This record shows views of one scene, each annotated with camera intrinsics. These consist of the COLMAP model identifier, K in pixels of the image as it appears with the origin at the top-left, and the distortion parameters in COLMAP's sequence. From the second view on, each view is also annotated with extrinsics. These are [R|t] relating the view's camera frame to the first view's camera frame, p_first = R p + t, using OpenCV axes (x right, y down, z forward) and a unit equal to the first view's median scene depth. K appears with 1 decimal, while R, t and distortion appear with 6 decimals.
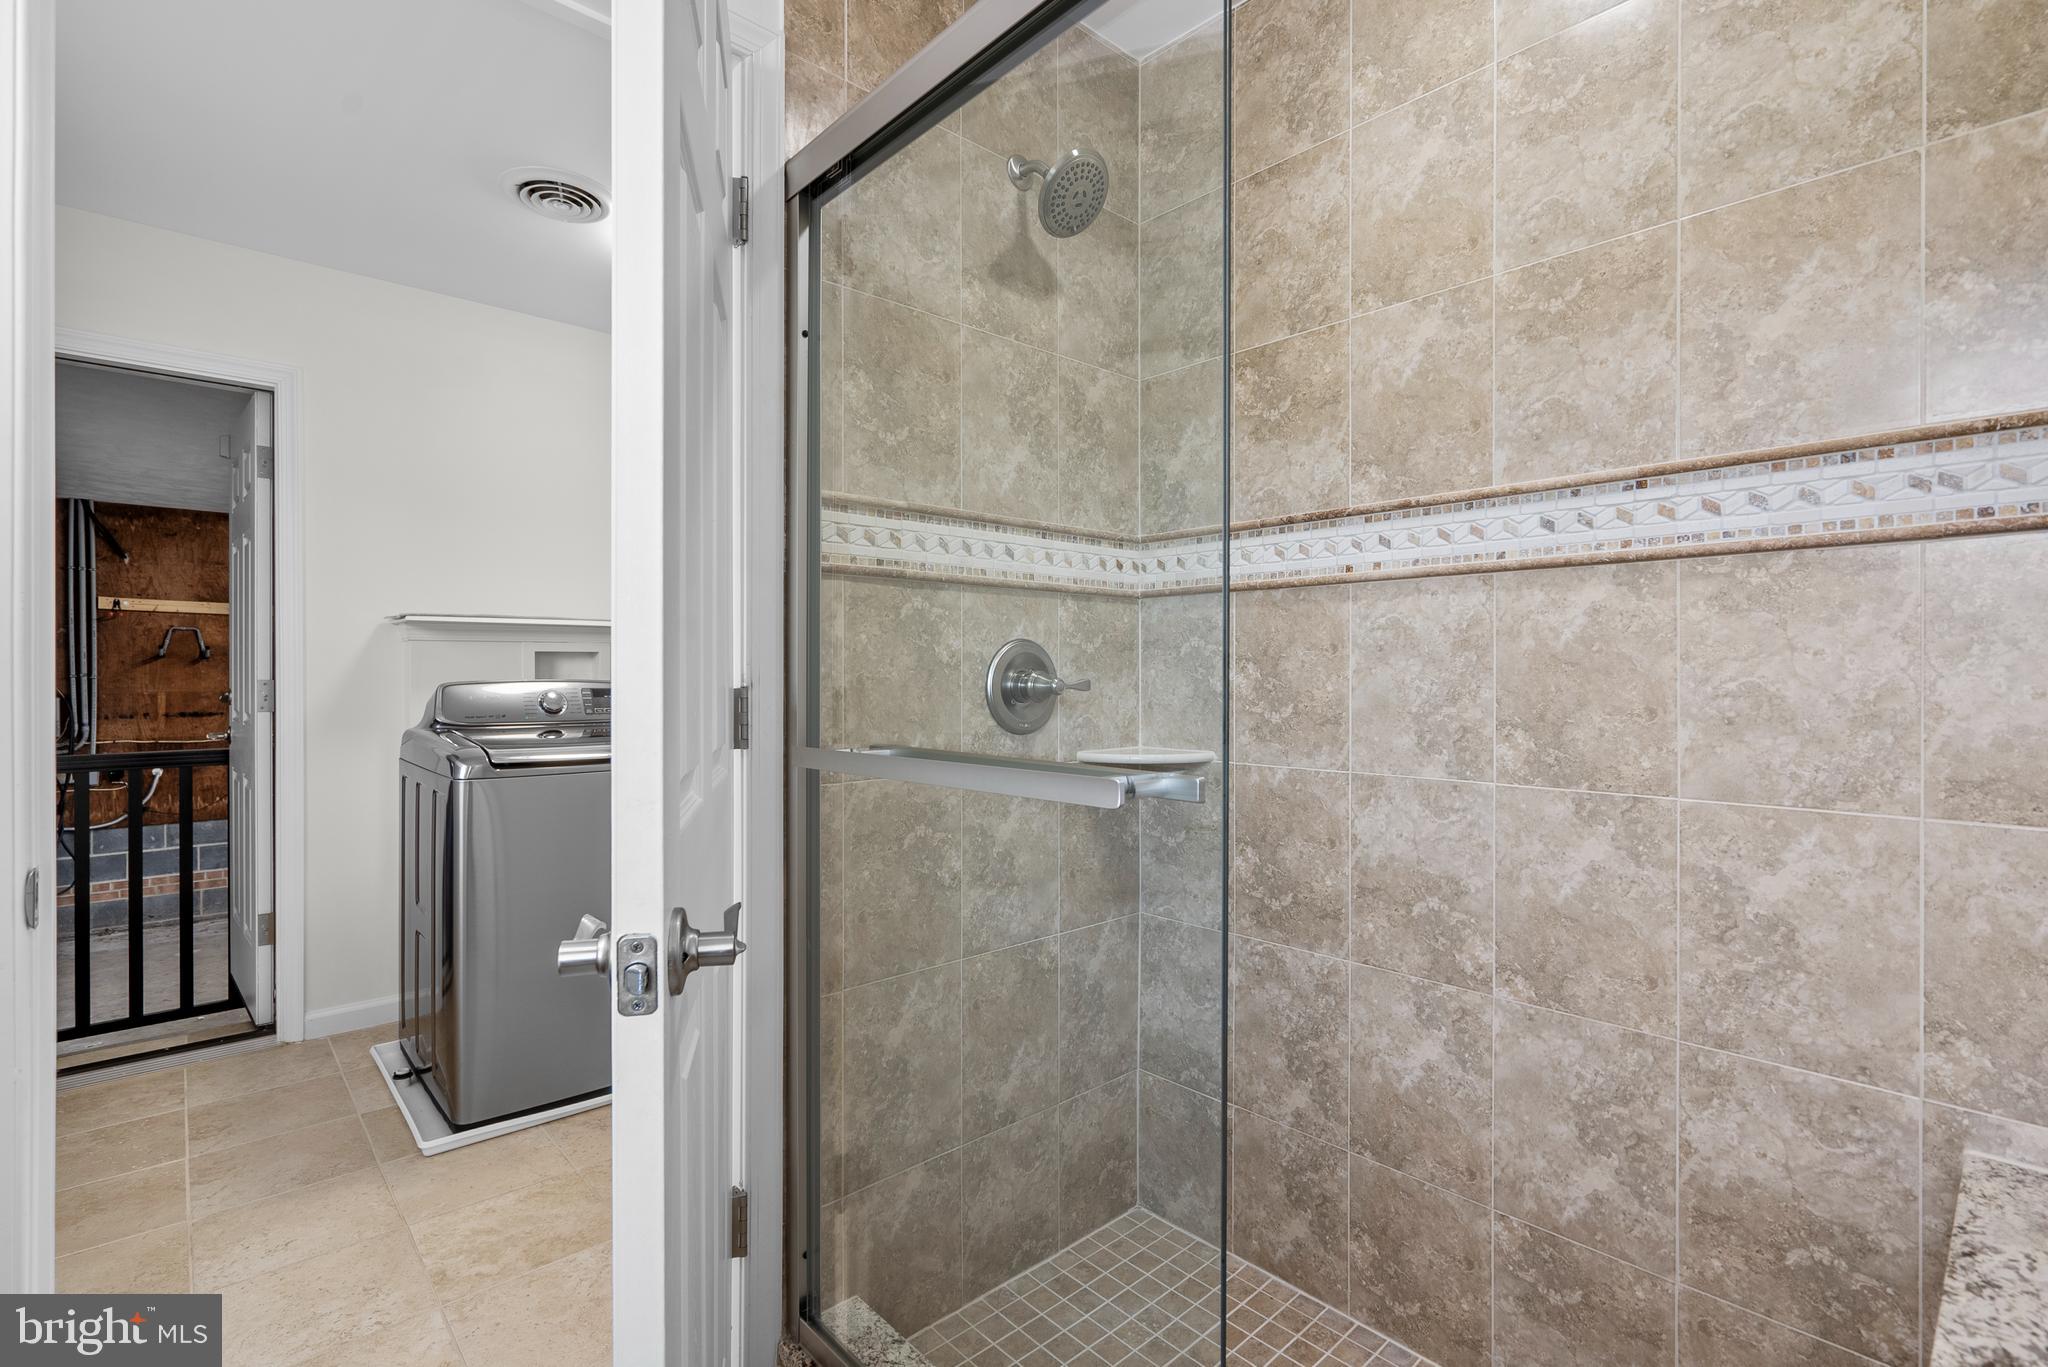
lens RADIAL K [[941.5, 0, 1027.0], [0, 941.5, 680.1], [0, 0, 1]] dist [-0.006611, 0.002364]
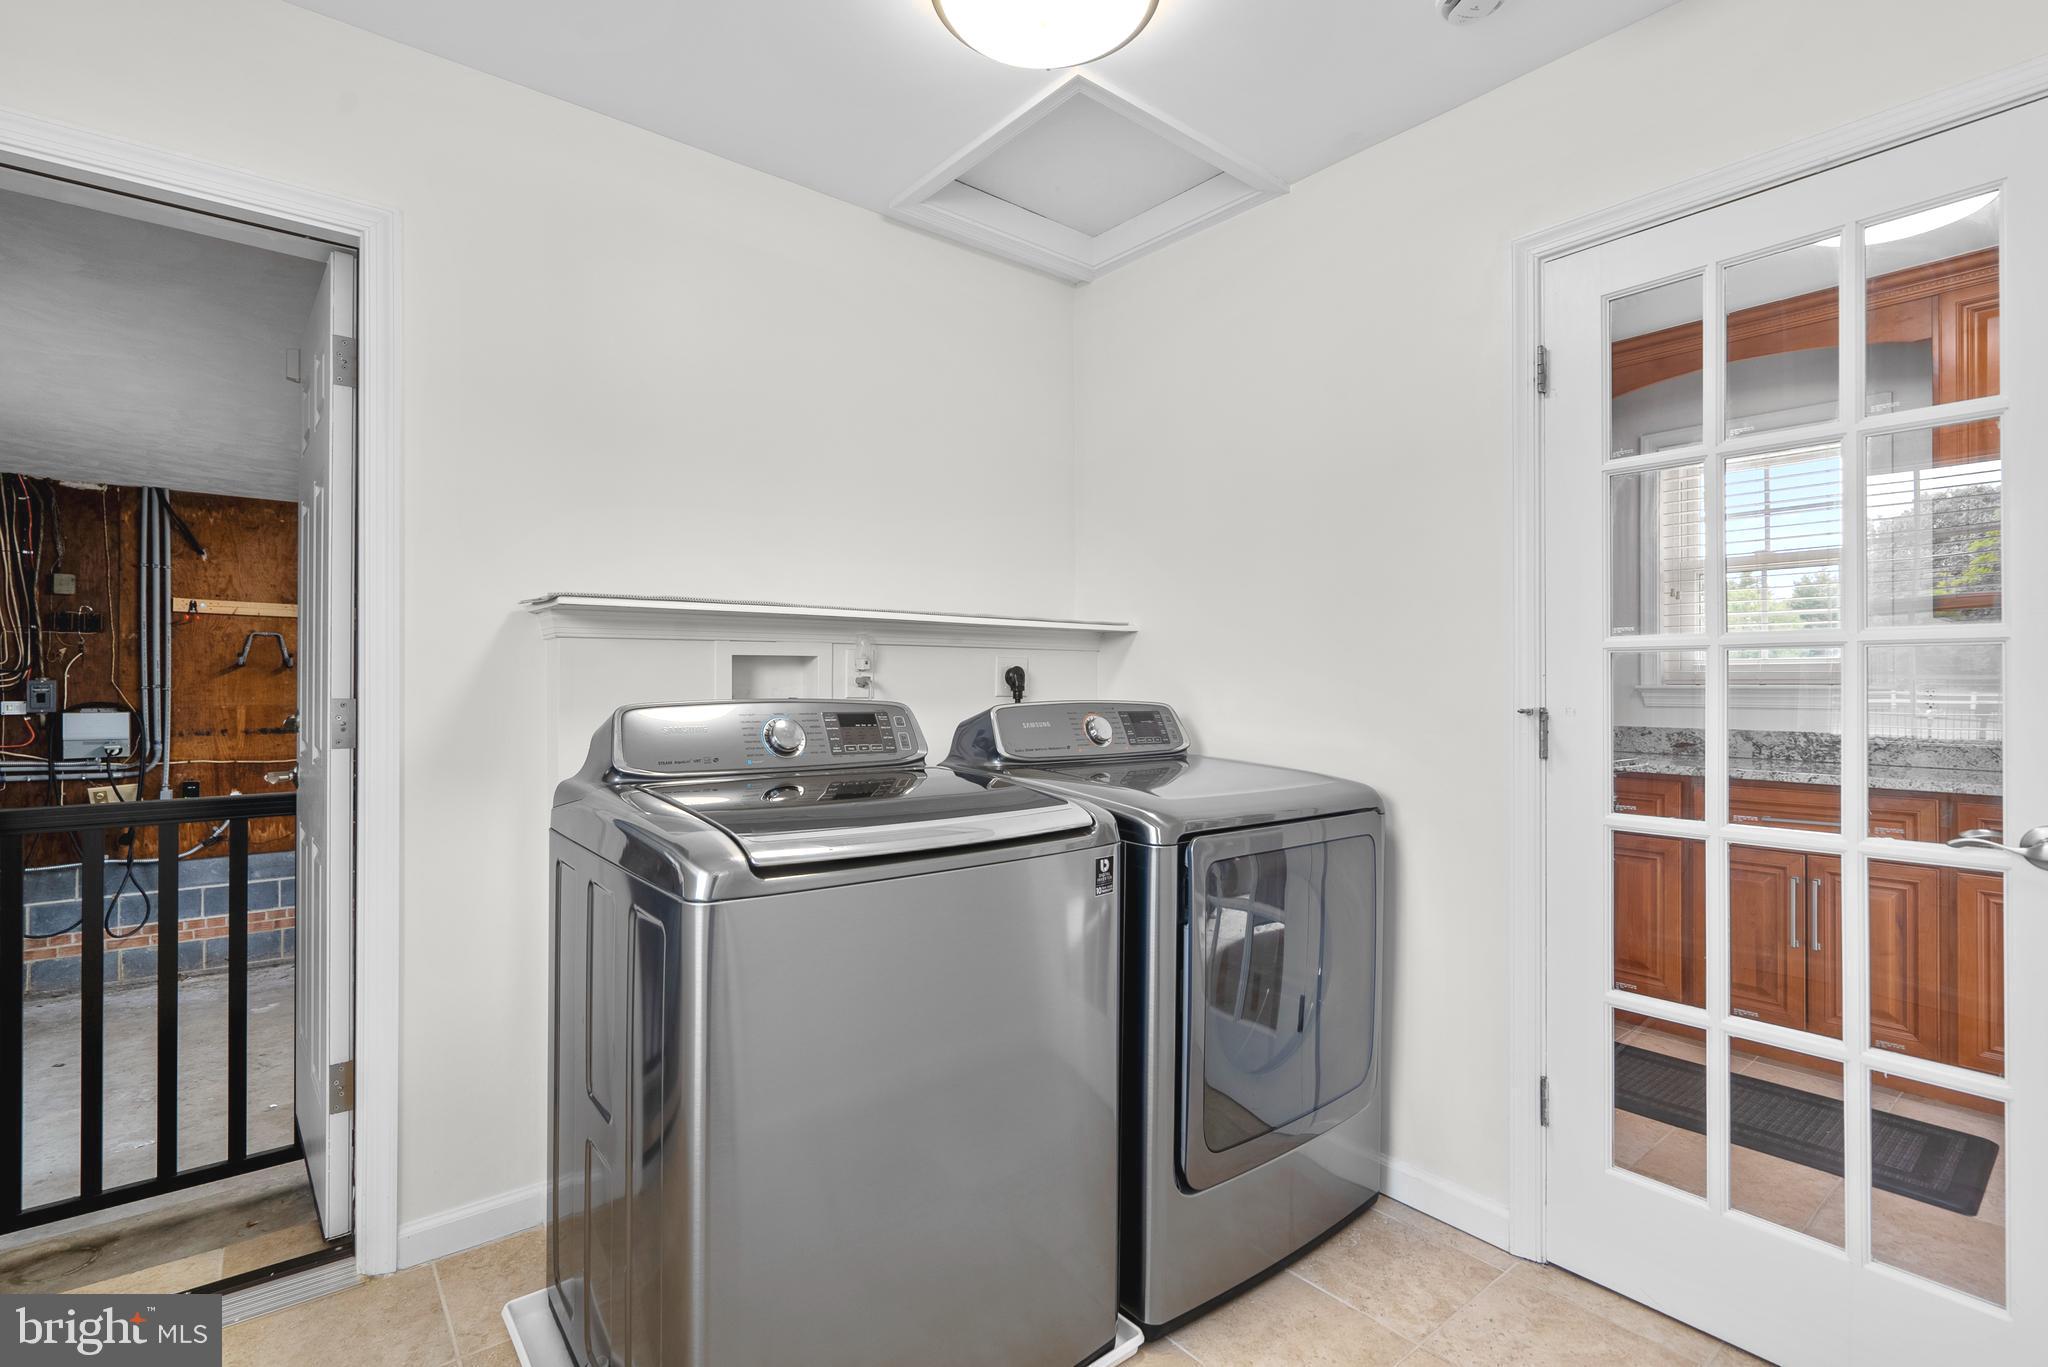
lens RADIAL K [[941.5, 0, 1021.1], [0, 941.5, 684.2], [0, 0, 1]] dist [-0.006611, 0.002364]
pose [[0.997825, 0.001351, -0.065904, -0.261387], [-0.001800, 0.999975, -0.006766, -0.005754], [0.065894, 0.006870, 0.997803, 0.332590]]
